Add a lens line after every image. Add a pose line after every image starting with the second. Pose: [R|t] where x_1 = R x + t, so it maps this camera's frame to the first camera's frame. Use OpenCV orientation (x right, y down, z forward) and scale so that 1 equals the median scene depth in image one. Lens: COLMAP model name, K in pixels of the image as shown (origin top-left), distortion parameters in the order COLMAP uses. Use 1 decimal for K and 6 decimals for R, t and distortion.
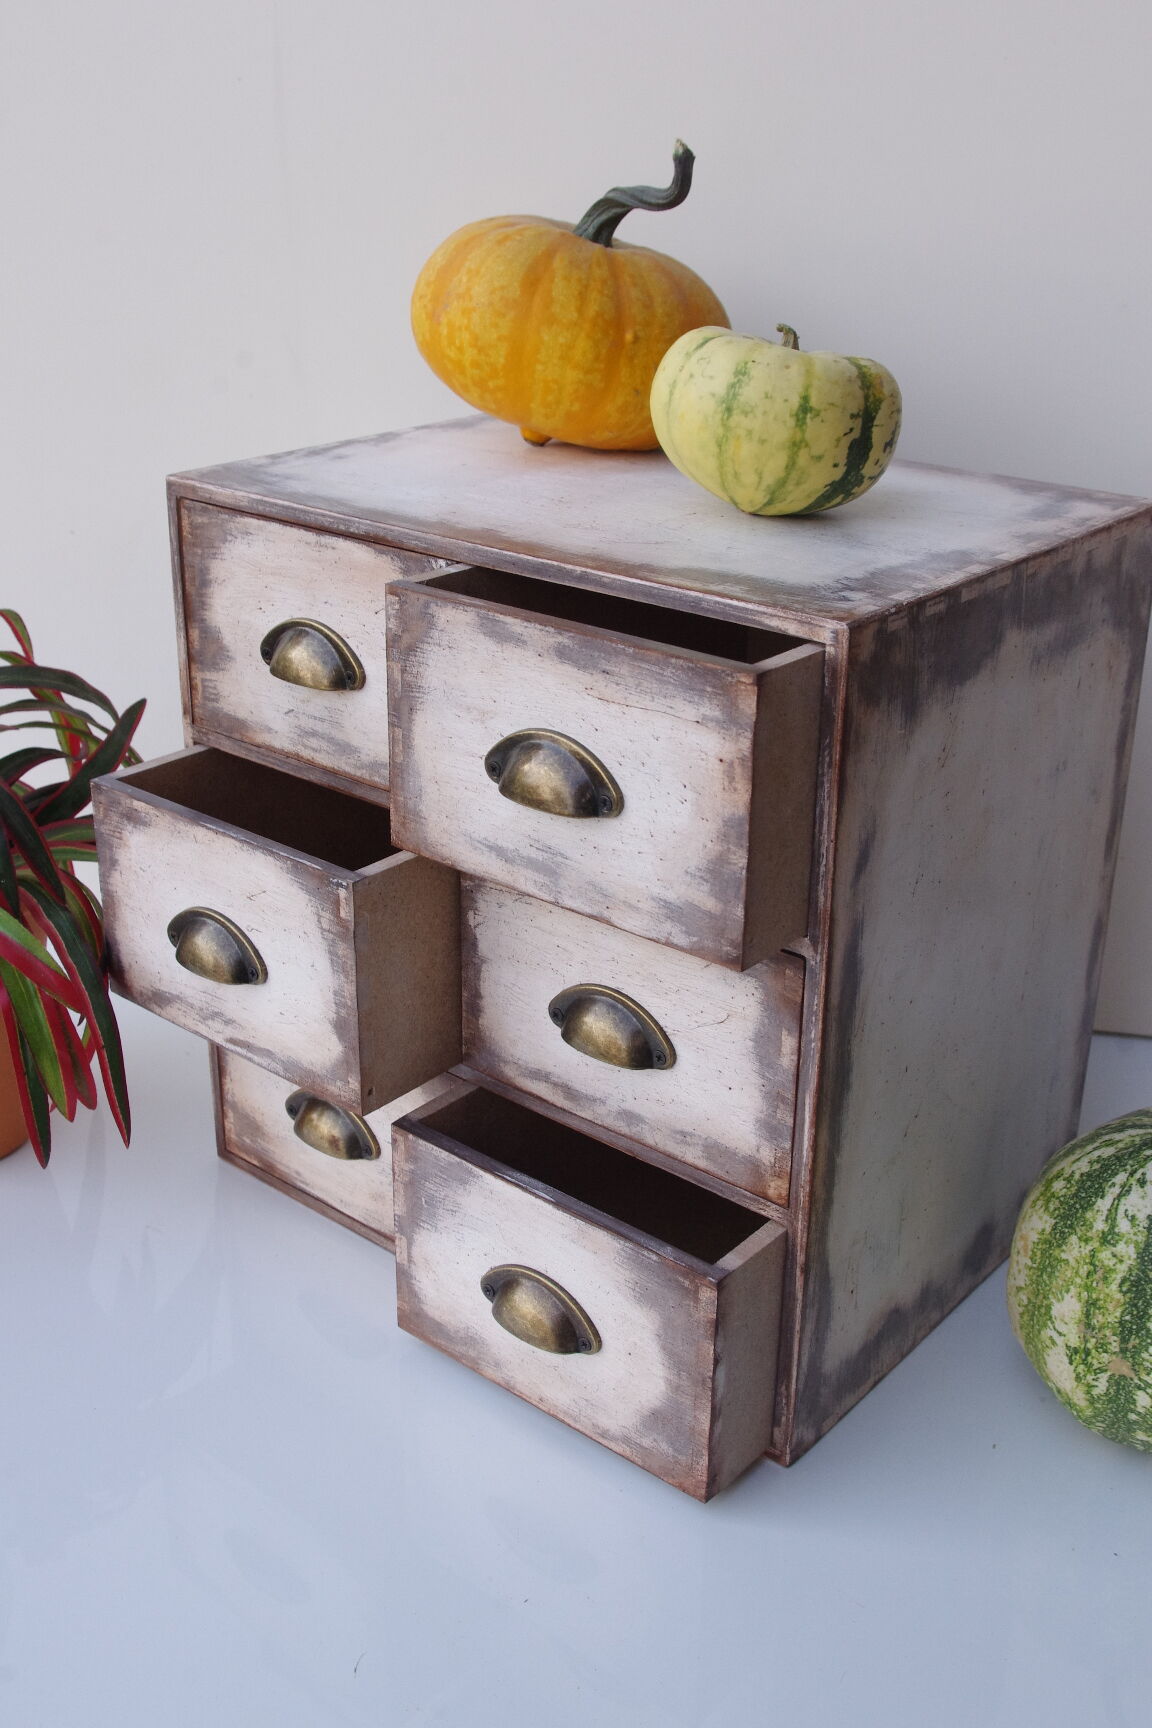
lens RADIAL K [[1928.2, 0, 545.1], [0, 1928.2, 849.0], [0, 0, 1]] dist [-0.024607, 0.000000]
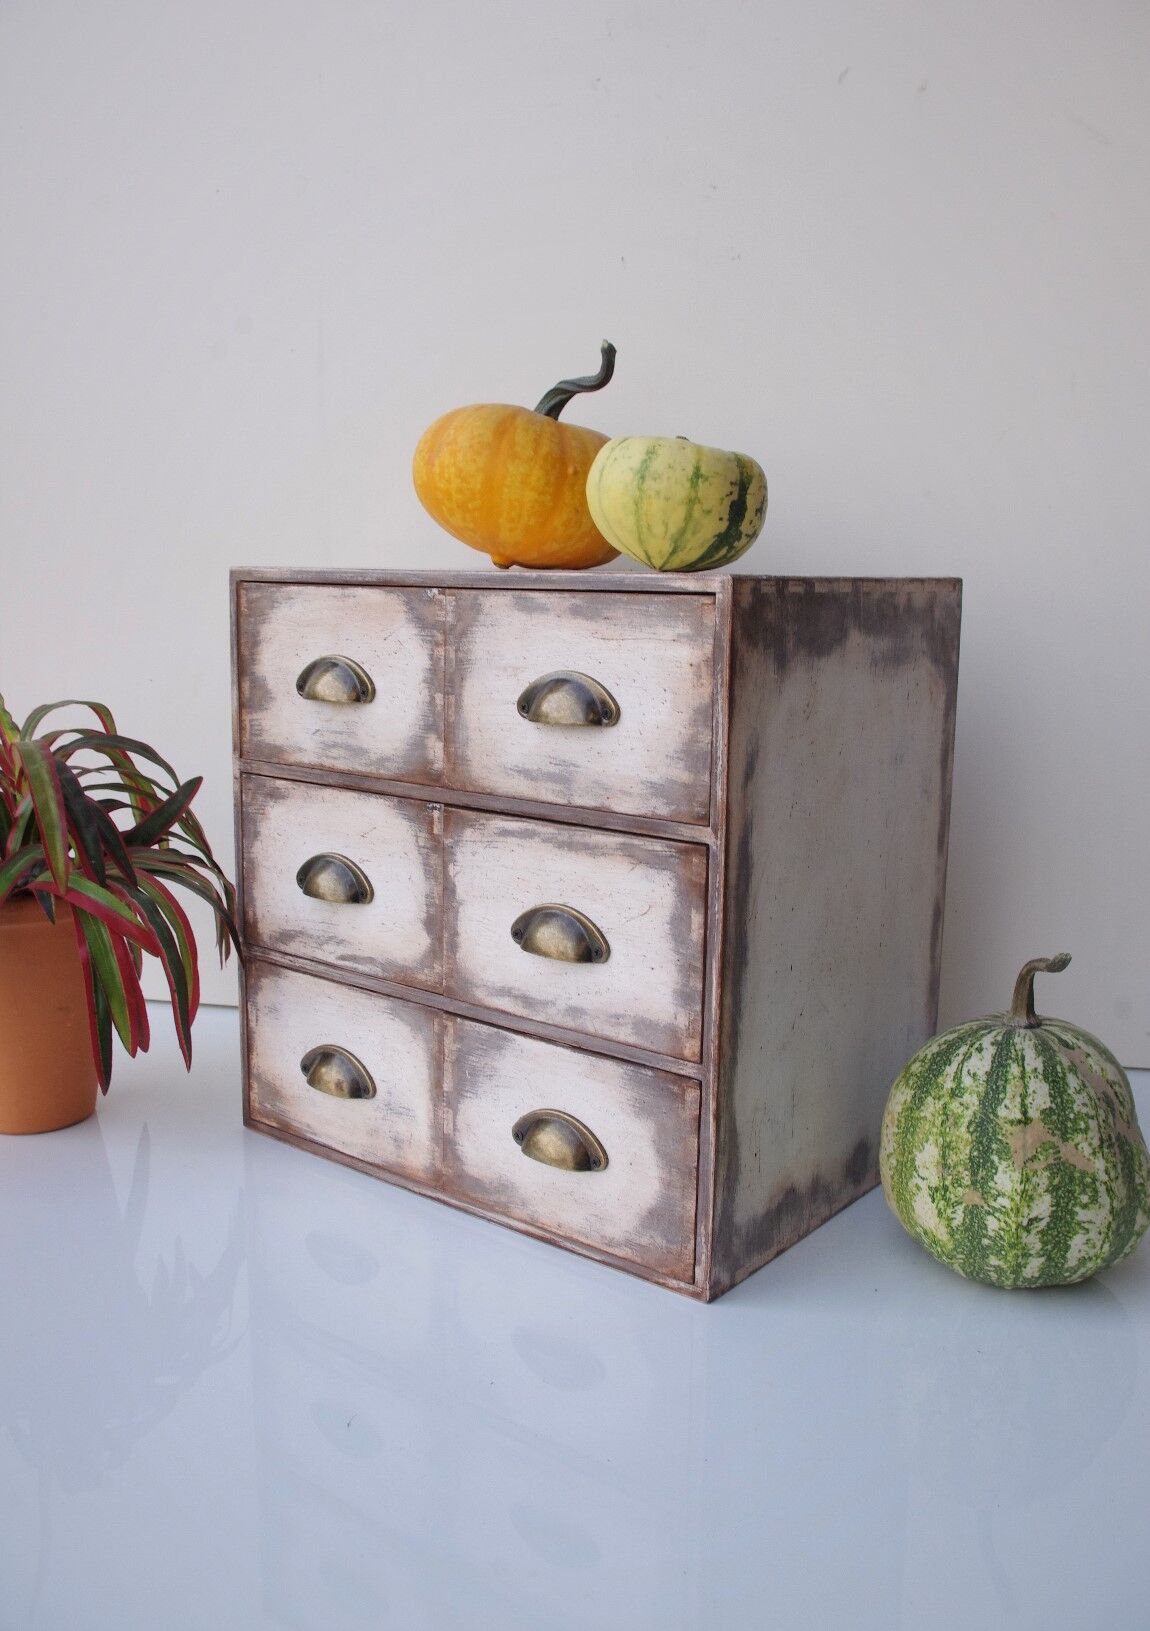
lens RADIAL K [[1540.5, 0, 535.8], [0, 1540.5, 792.9], [0, 0, 1]] dist [-0.042657, -0.045369]
pose [[0.999820, 0.002766, 0.018773, -0.001661], [0.001938, 0.969261, -0.246027, 0.249627], [-0.018877, 0.246019, 0.969081, -0.015958]]
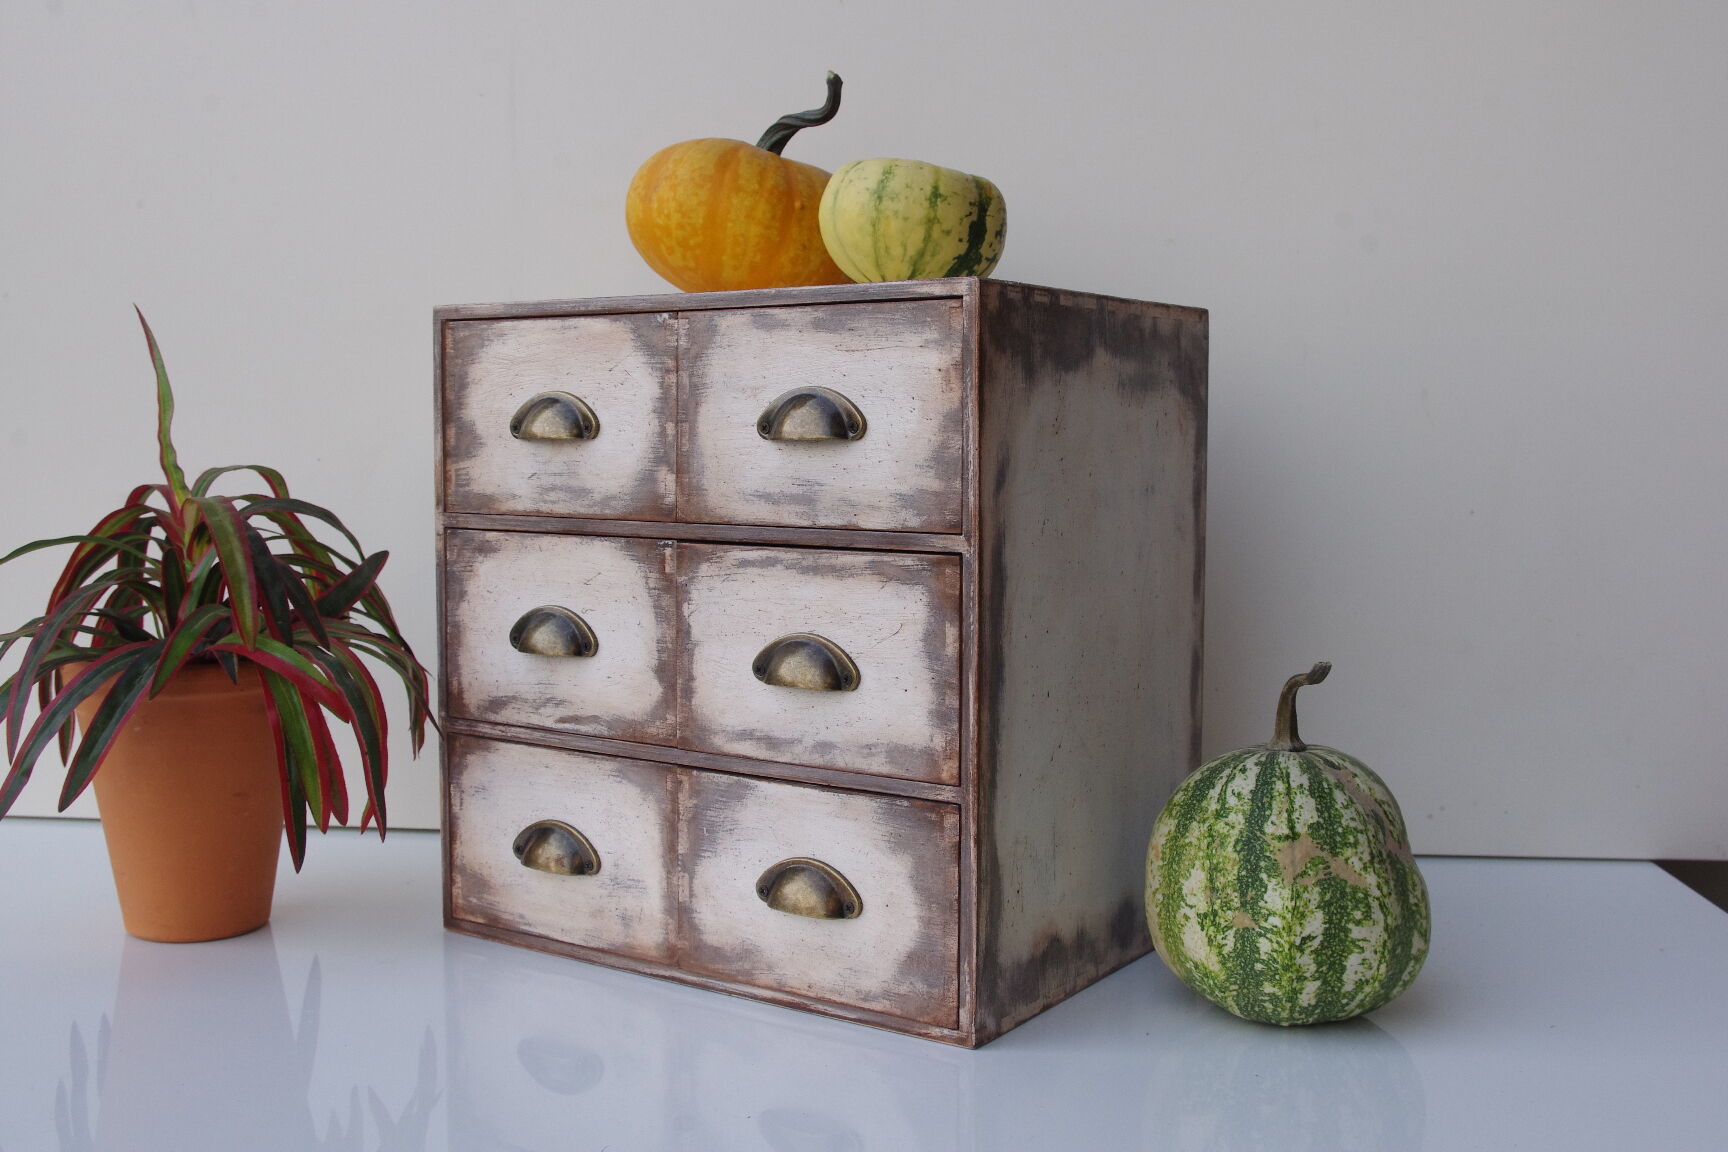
lens RADIAL K [[1889.2, 0, 871.0], [0, 1889.2, 550.5], [0, 0, 1]] dist [-0.022659, 0.000000]
pose [[0.993903, -0.010093, 0.109791, -0.054618], [0.045729, 0.943848, -0.327199, 0.411080], [-0.100324, 0.330224, 0.938556, -0.147537]]
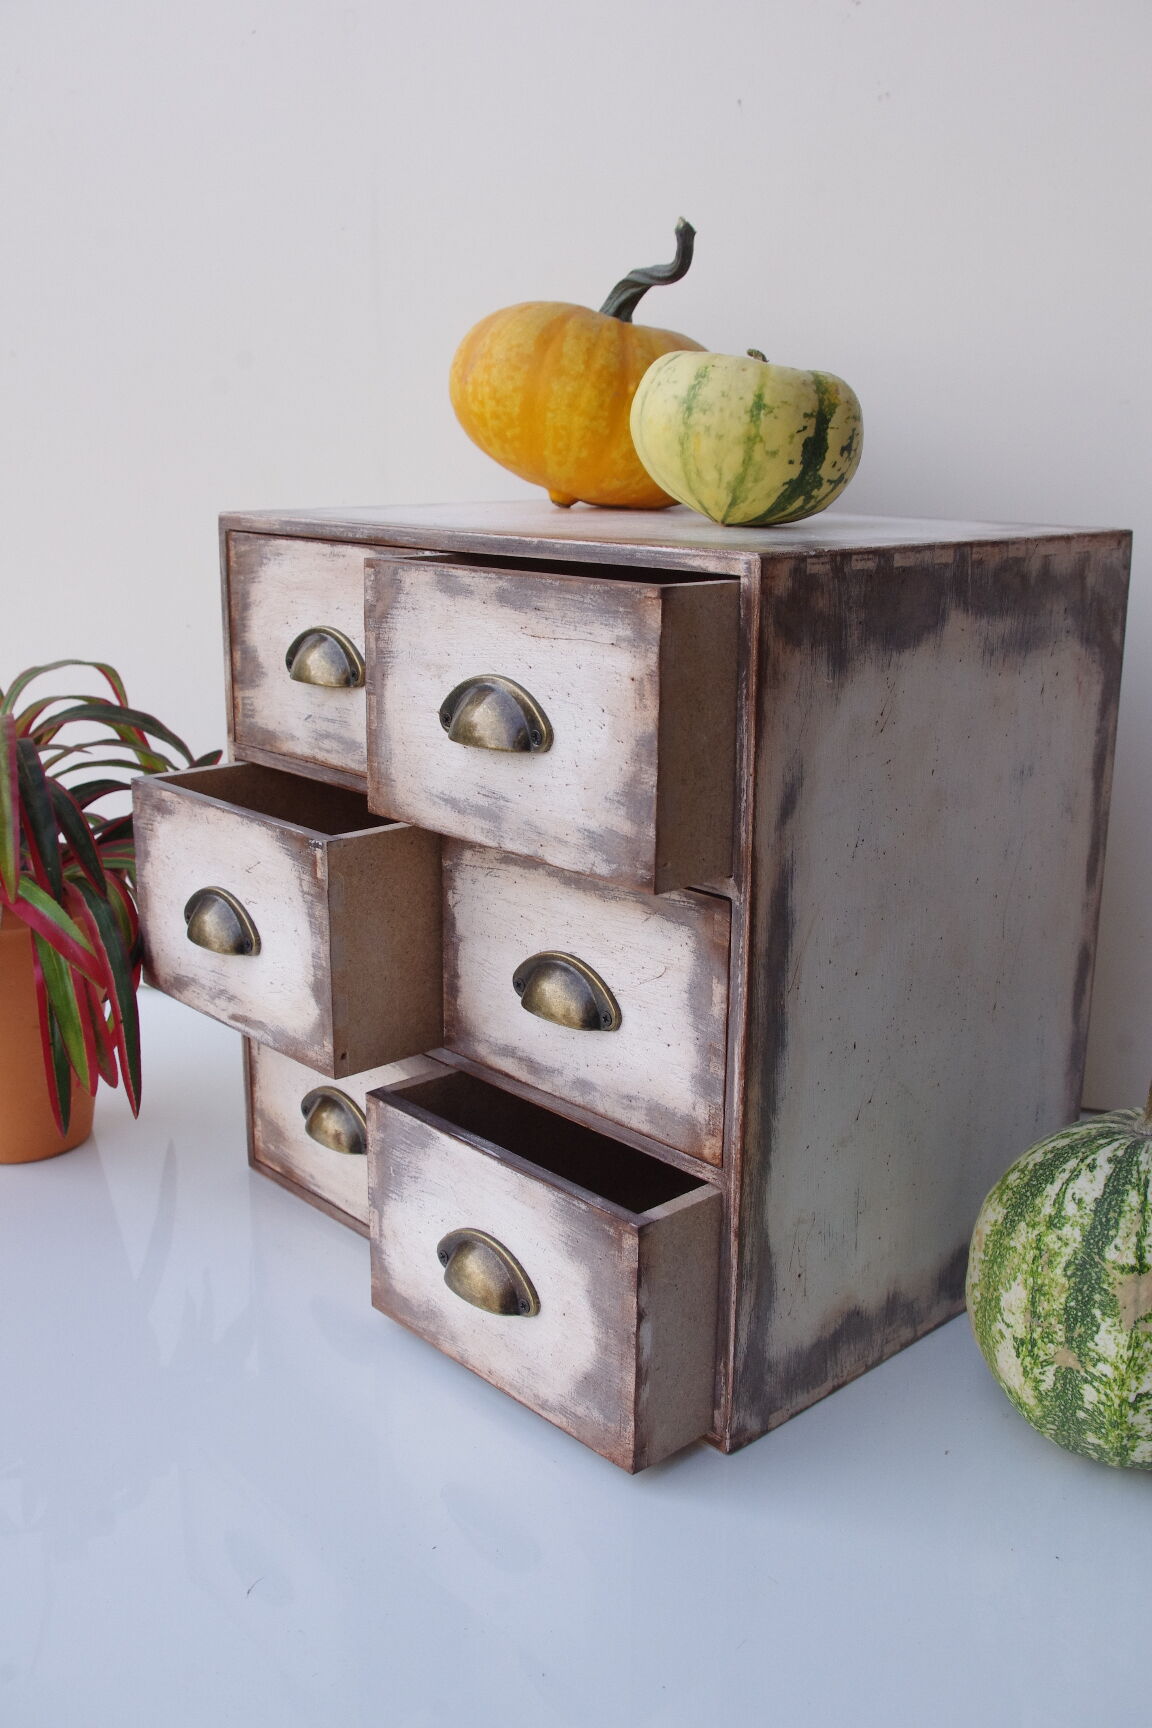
lens RADIAL K [[1709.7, 0, 532.8], [0, 1709.7, 843.0], [0, 0, 1]] dist [-0.041641, 0.000000]
pose [[0.990704, 0.030438, -0.132588, 0.134285], [-0.050652, 0.987102, -0.151869, 0.151585], [0.126255, 0.157173, 0.979467, 0.087847]]
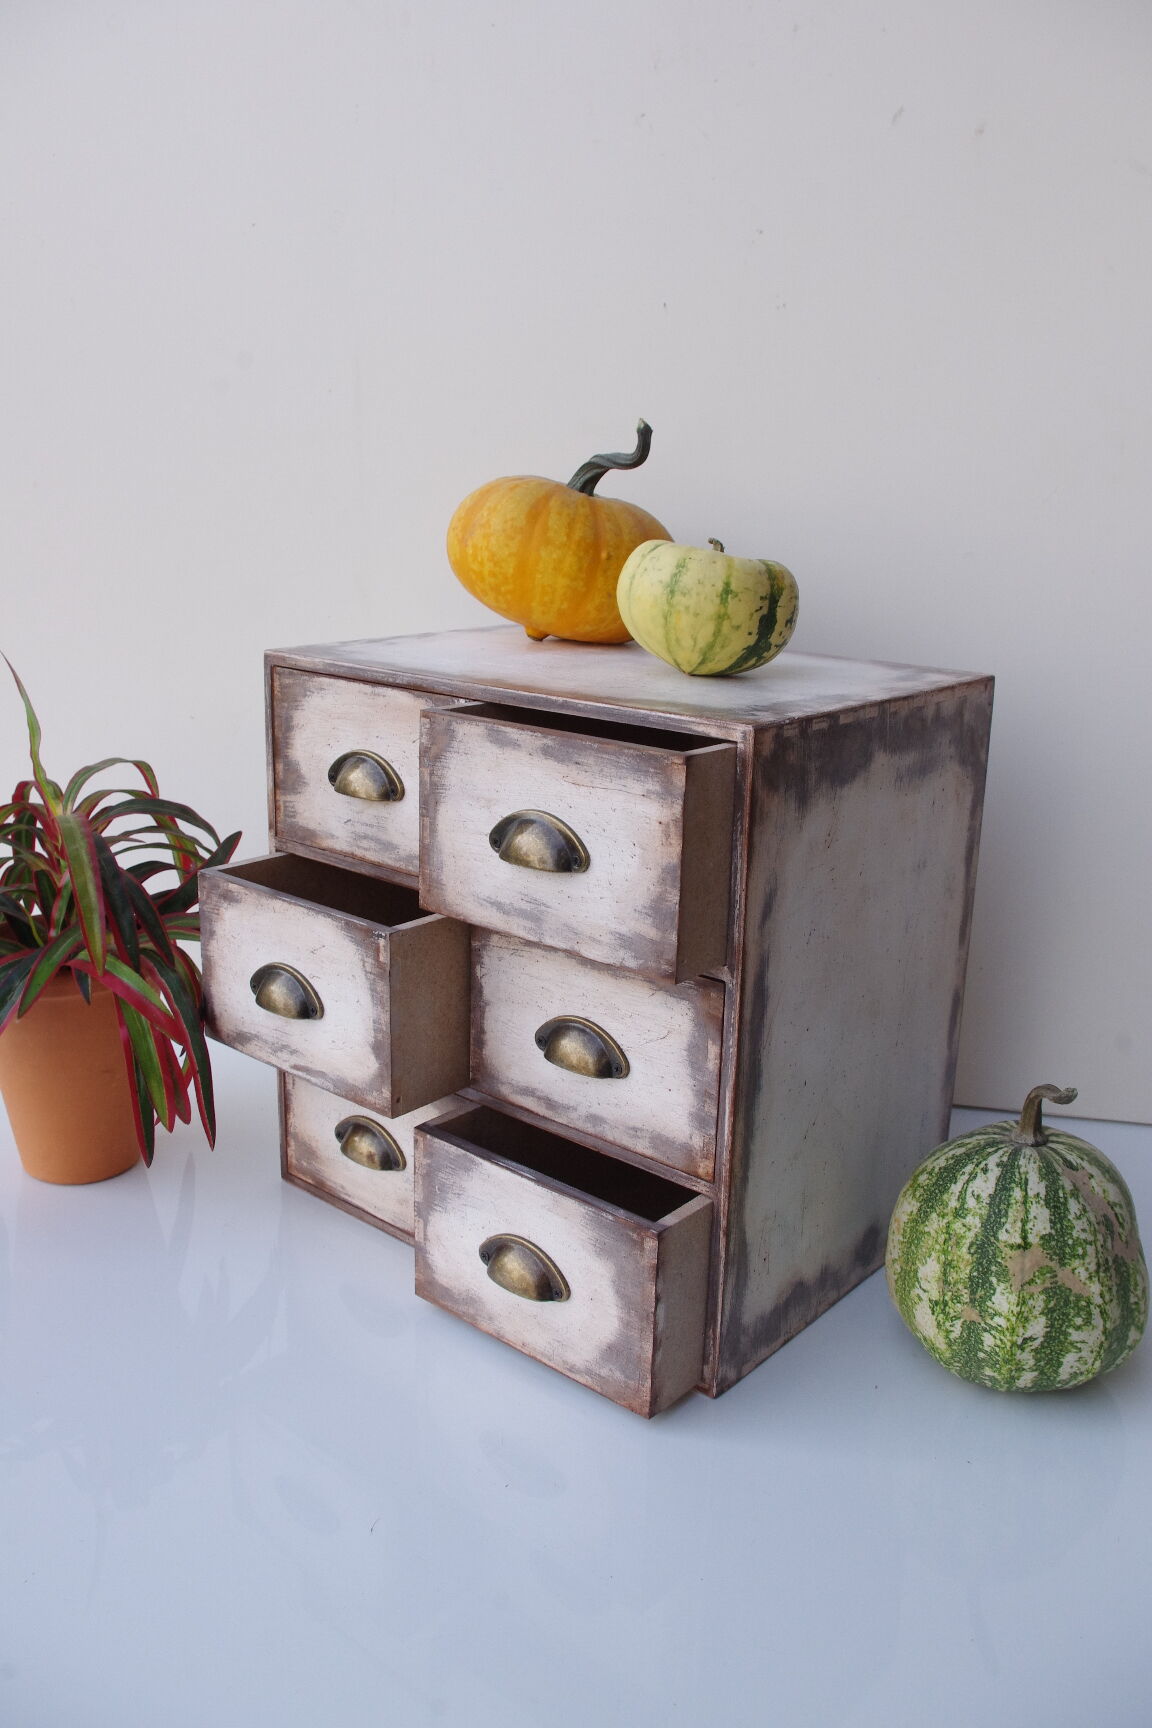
lens RADIAL K [[1533.4, 0, 543.7], [0, 1533.4, 850.1], [0, 0, 1]] dist [-0.048502, -0.013426]
pose [[0.999812, 0.016333, -0.010414, 0.016794], [-0.017632, 0.989966, -0.140199, 0.104709], [0.008020, 0.140356, 0.990069, -0.059198]]
